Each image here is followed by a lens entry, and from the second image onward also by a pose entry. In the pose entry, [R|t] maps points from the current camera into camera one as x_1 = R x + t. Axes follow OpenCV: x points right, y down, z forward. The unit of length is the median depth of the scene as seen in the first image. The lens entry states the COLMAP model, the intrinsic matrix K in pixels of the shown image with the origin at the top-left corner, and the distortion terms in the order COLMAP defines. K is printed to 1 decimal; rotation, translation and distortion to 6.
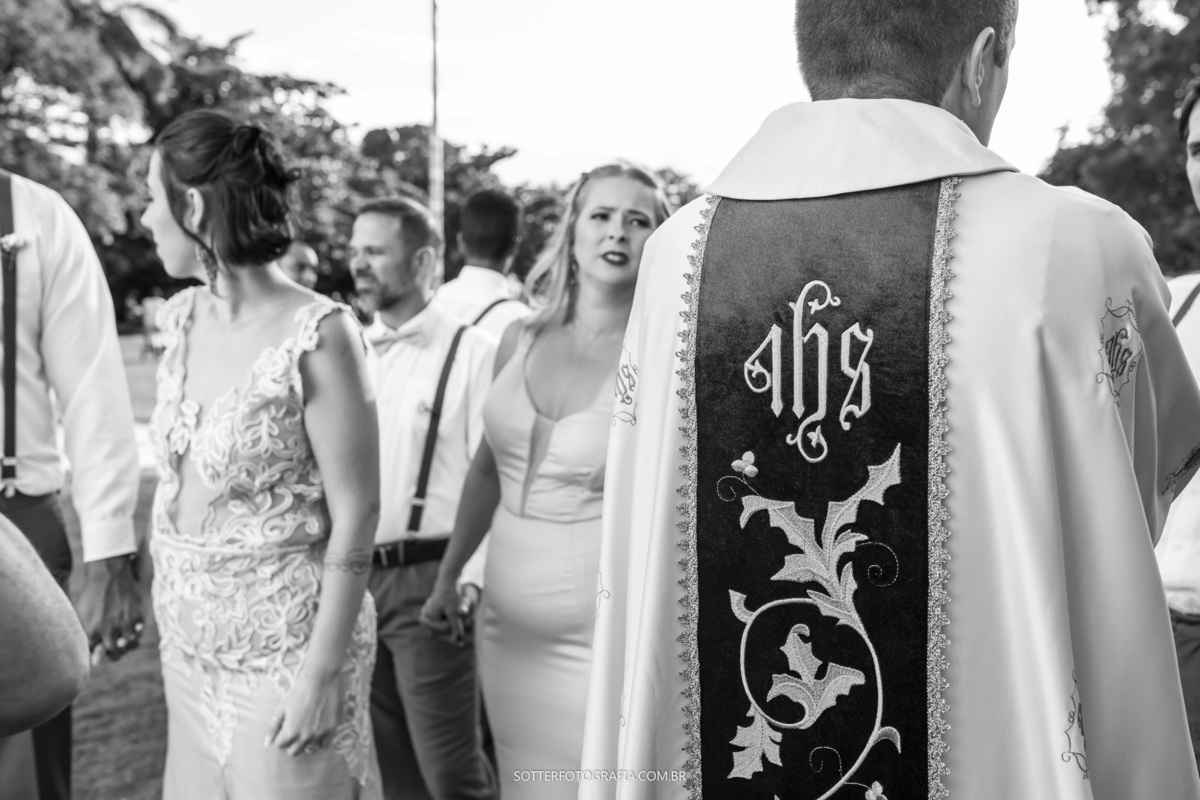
lens RADIAL K [[1207.0, 0, 600.1], [0, 1207.0, 400.3], [0, 0, 1]] dist [-0.011973, 0.000000]
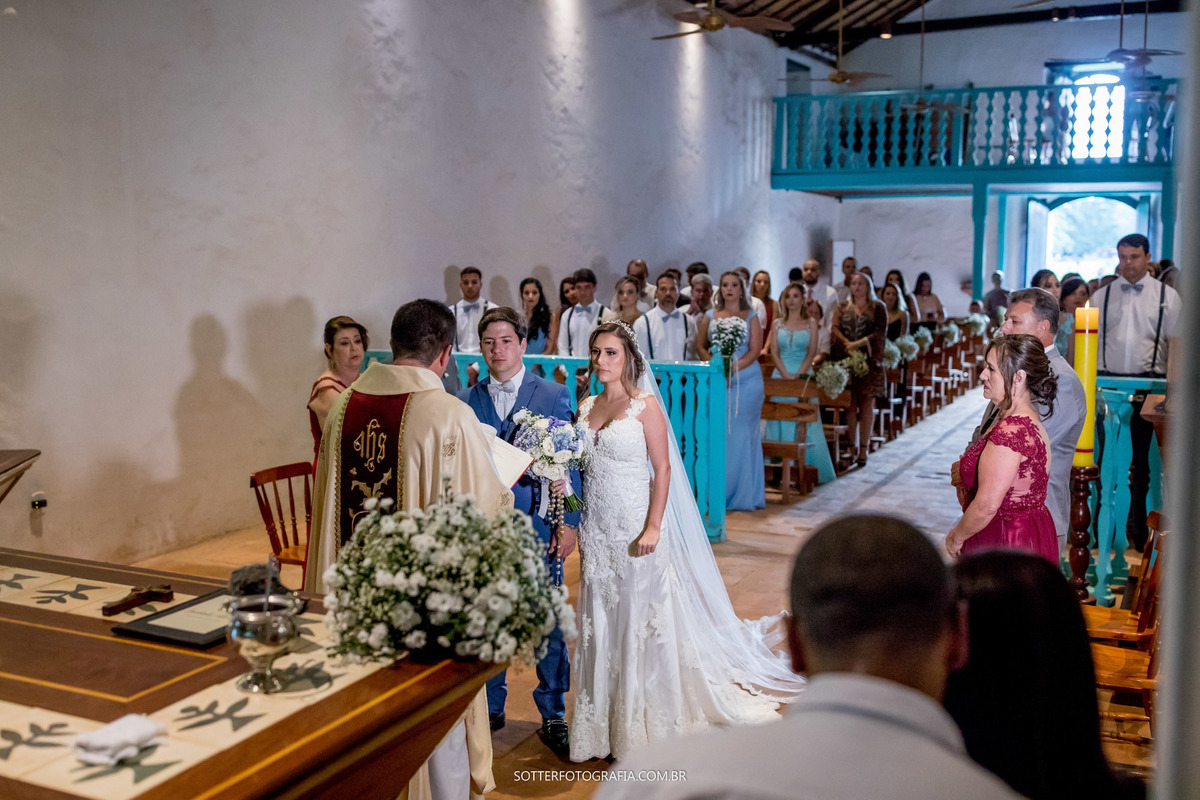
lens RADIAL K [[1207.0, 0, 597.7], [0, 1207.0, 401.0], [0, 0, 1]] dist [-0.011973, 0.000000]
pose [[0.990676, 0.024265, 0.134062, 0.349795], [-0.028239, 0.999214, 0.027820, -0.265361], [-0.133282, -0.031346, 0.990582, -2.510788]]
